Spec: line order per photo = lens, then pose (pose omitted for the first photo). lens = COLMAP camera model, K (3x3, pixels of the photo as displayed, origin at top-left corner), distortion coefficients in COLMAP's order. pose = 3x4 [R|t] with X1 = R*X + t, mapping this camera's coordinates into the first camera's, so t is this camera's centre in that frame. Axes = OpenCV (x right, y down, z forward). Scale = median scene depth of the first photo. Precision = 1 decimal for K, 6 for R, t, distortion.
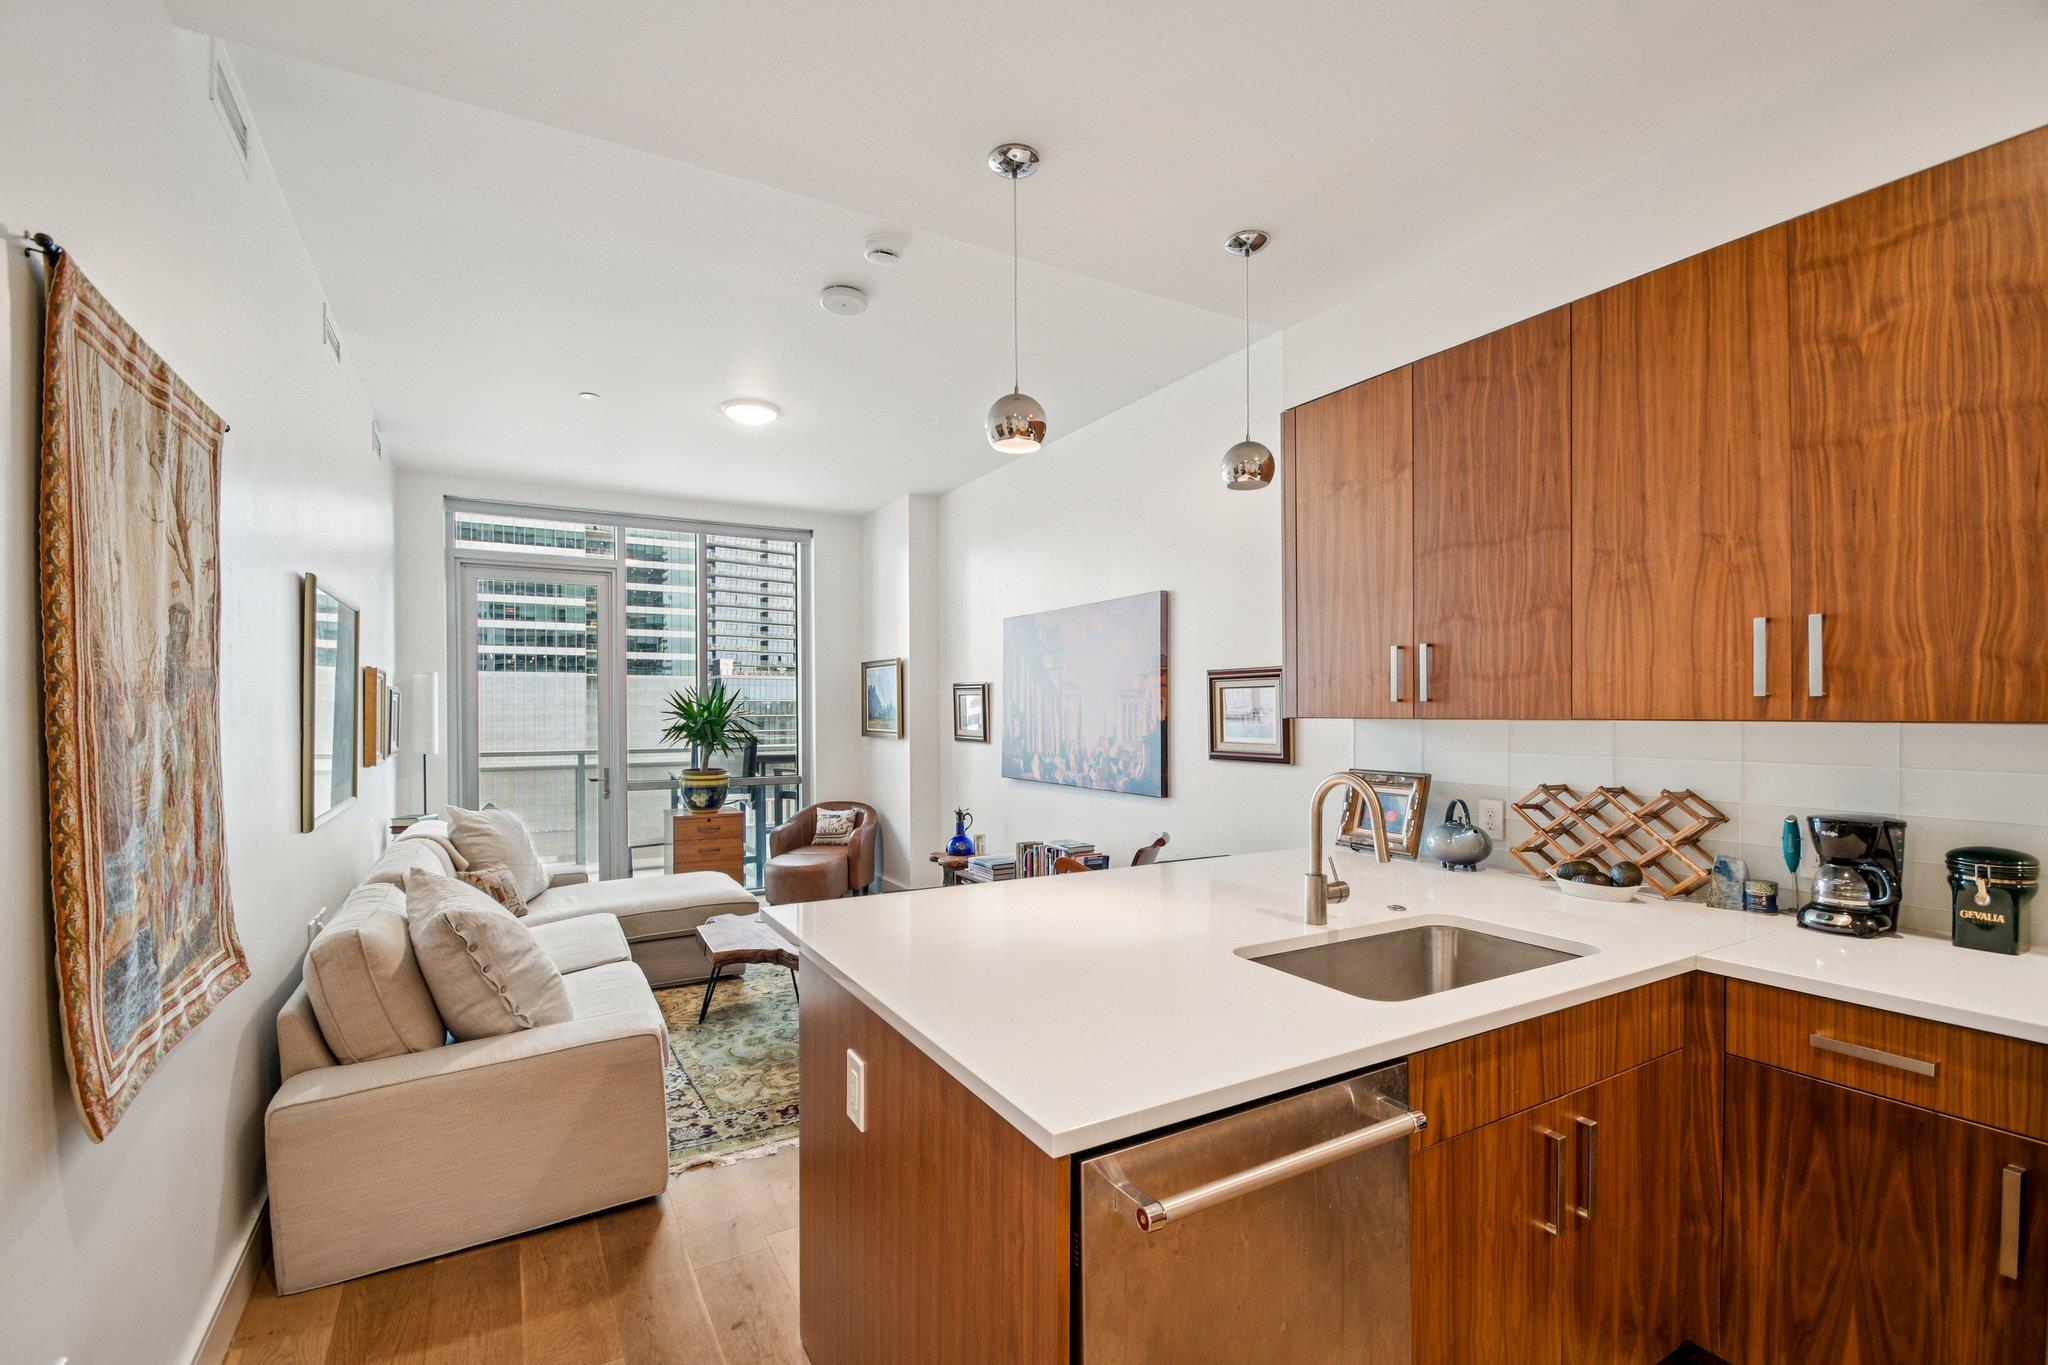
lens RADIAL K [[903.7, 0, 1019.6], [0, 903.7, 710.5], [0, 0, 1]] dist [0.019548, -0.017065]
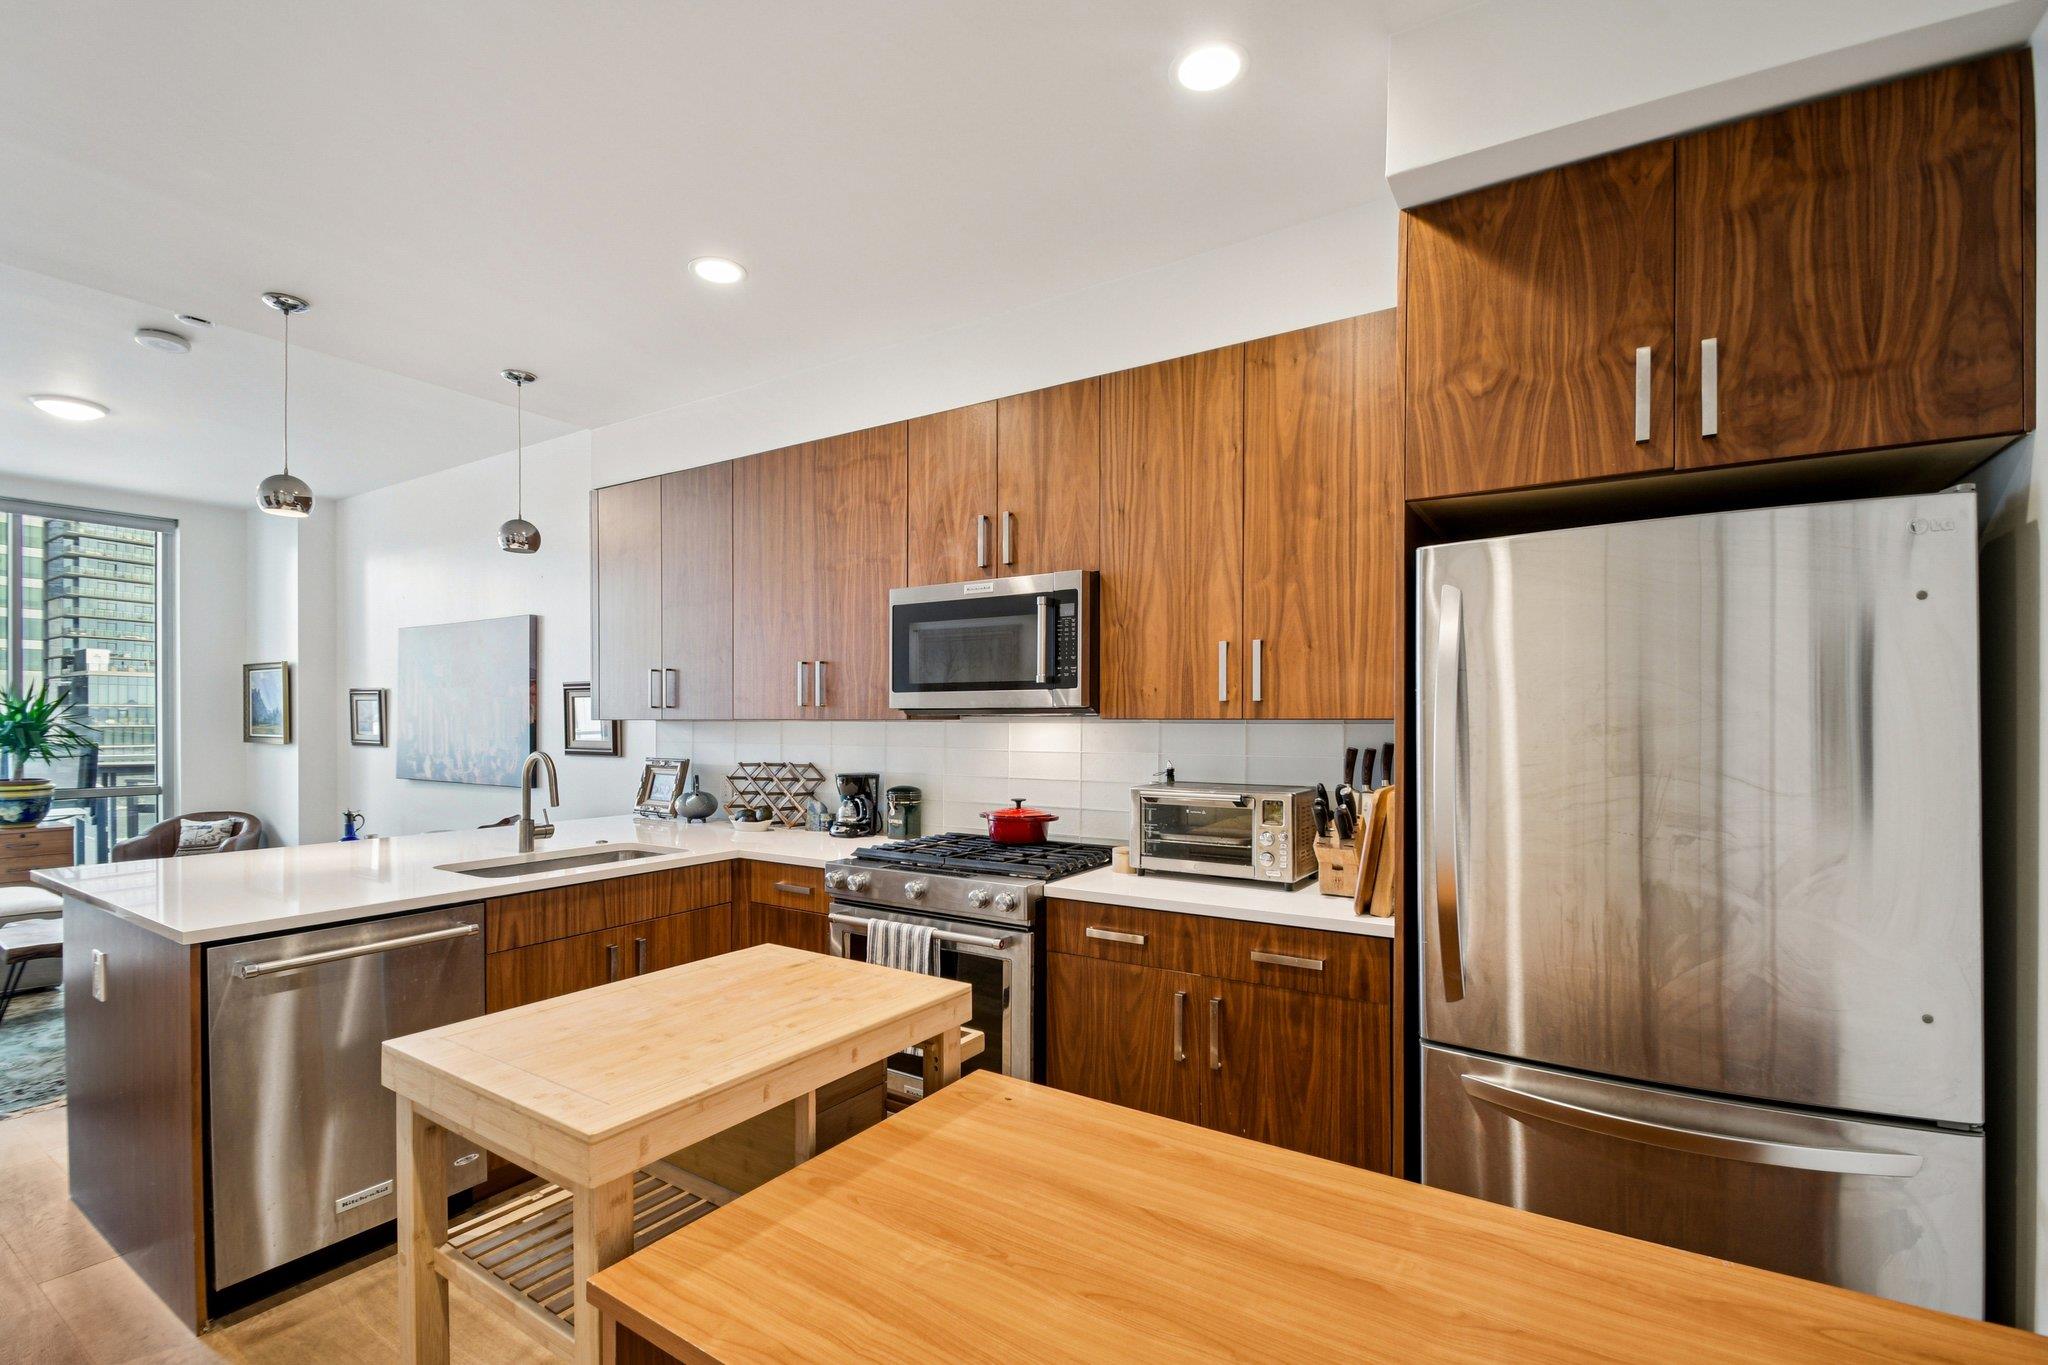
lens RADIAL K [[911.5, 0, 1009.7], [0, 911.5, 722.4], [0, 0, 1]] dist [0.004545, -0.010768]
pose [[0.888085, 0.004212, 0.459659, 0.180185], [-0.004675, 0.999989, -0.000130, 0.007470], [-0.459655, -0.002034, 0.888095, -0.383288]]
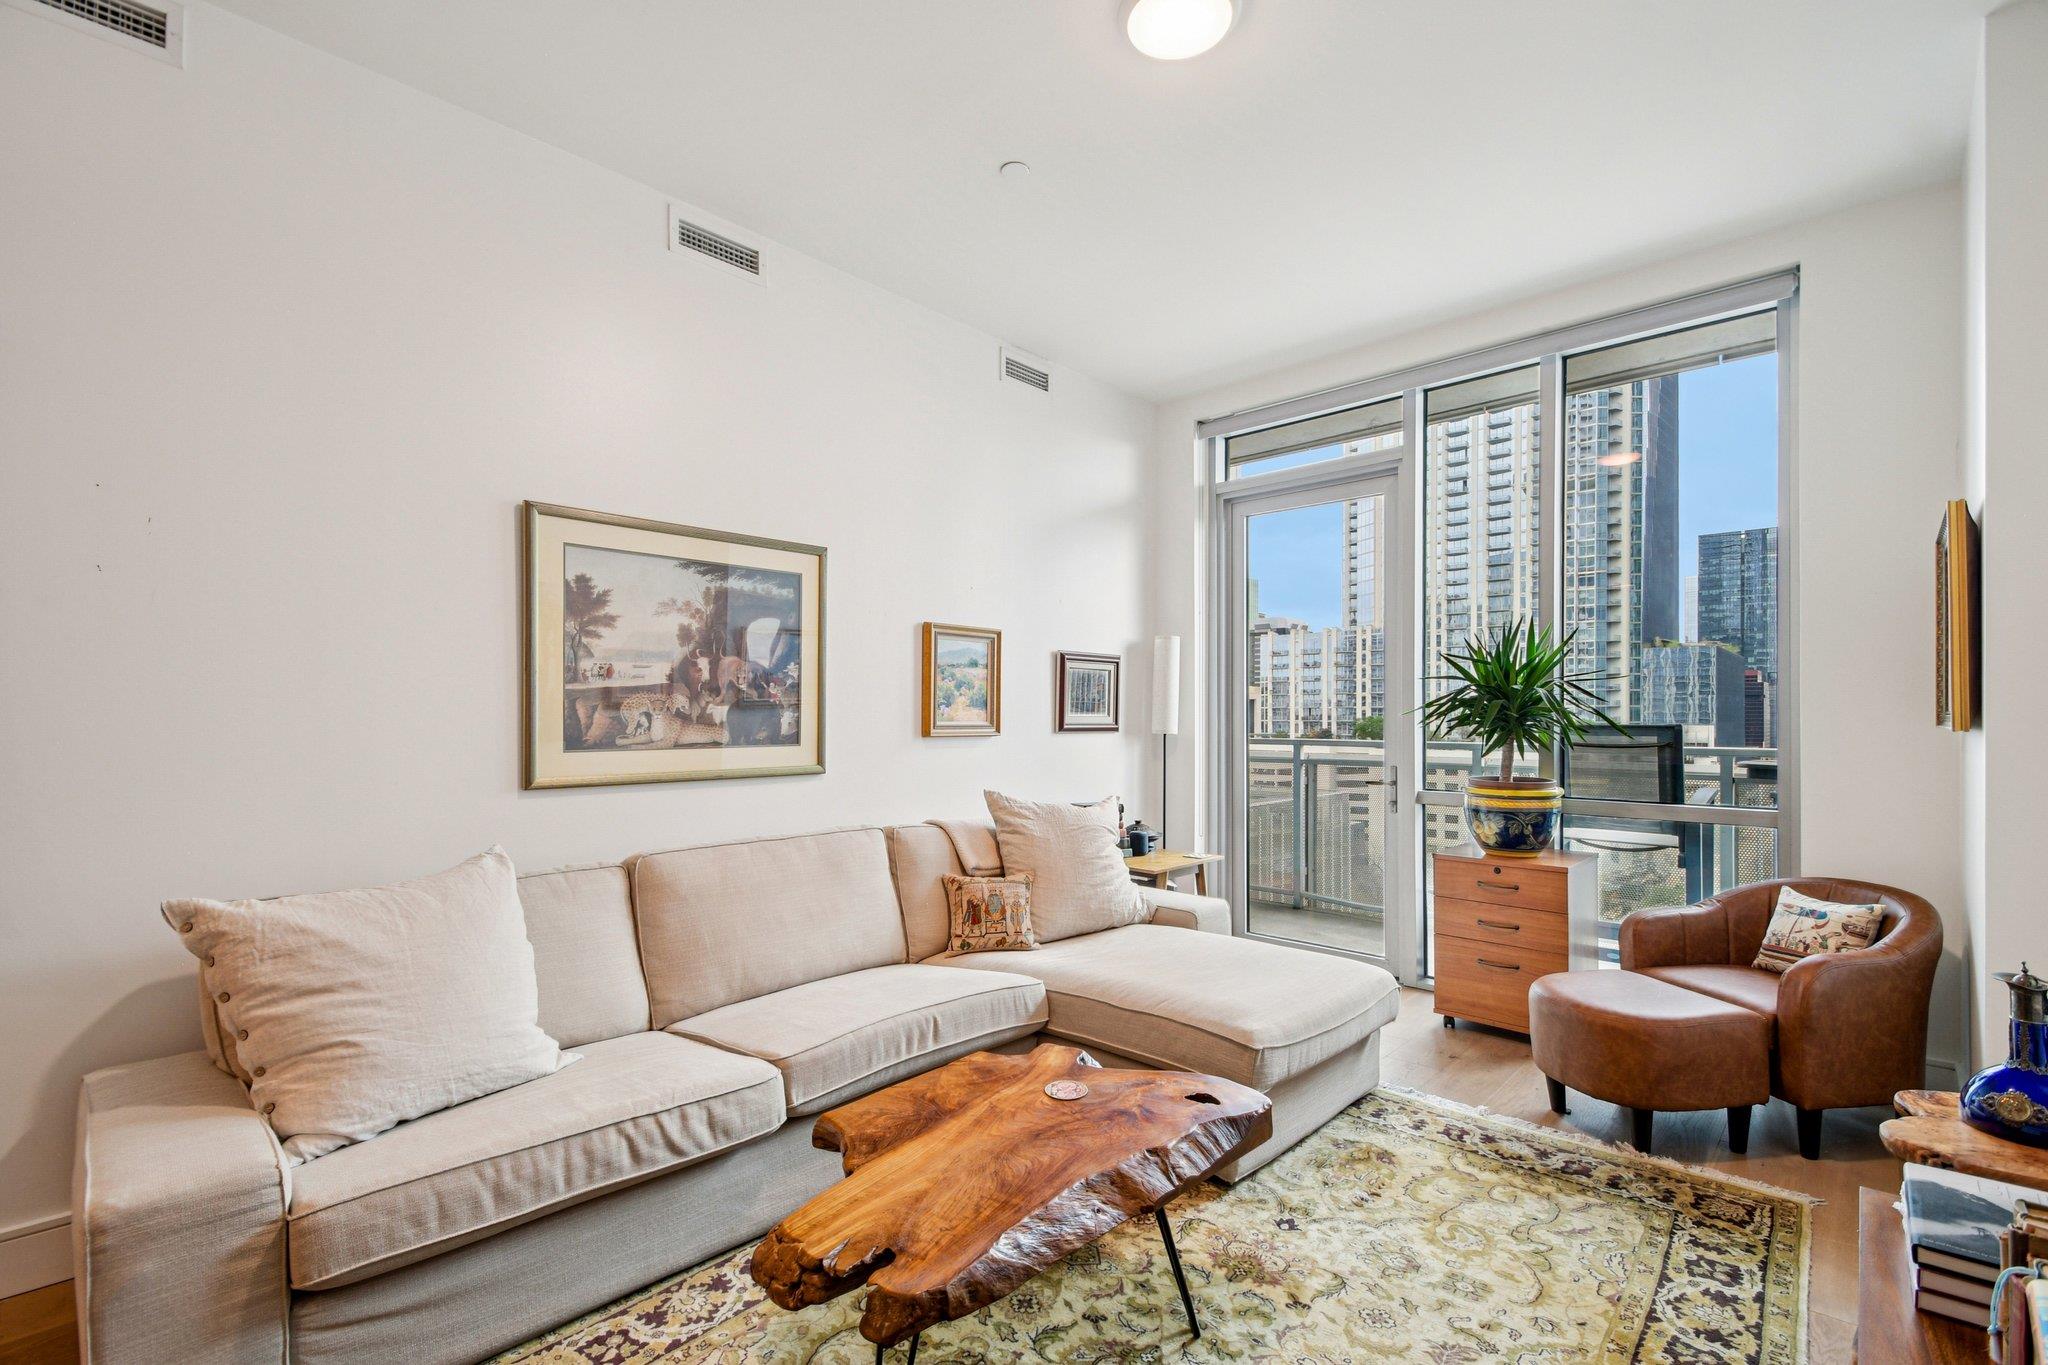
lens RADIAL K [[911.5, 0, 1009.7], [0, 911.5, 722.4], [0, 0, 1]] dist [0.004545, -0.010768]
pose [[0.290496, 0.009946, -0.956824, 0.159846], [-0.002054, 0.999950, 0.009771, 0.042381], [0.956874, -0.000873, 0.290502, 0.897103]]
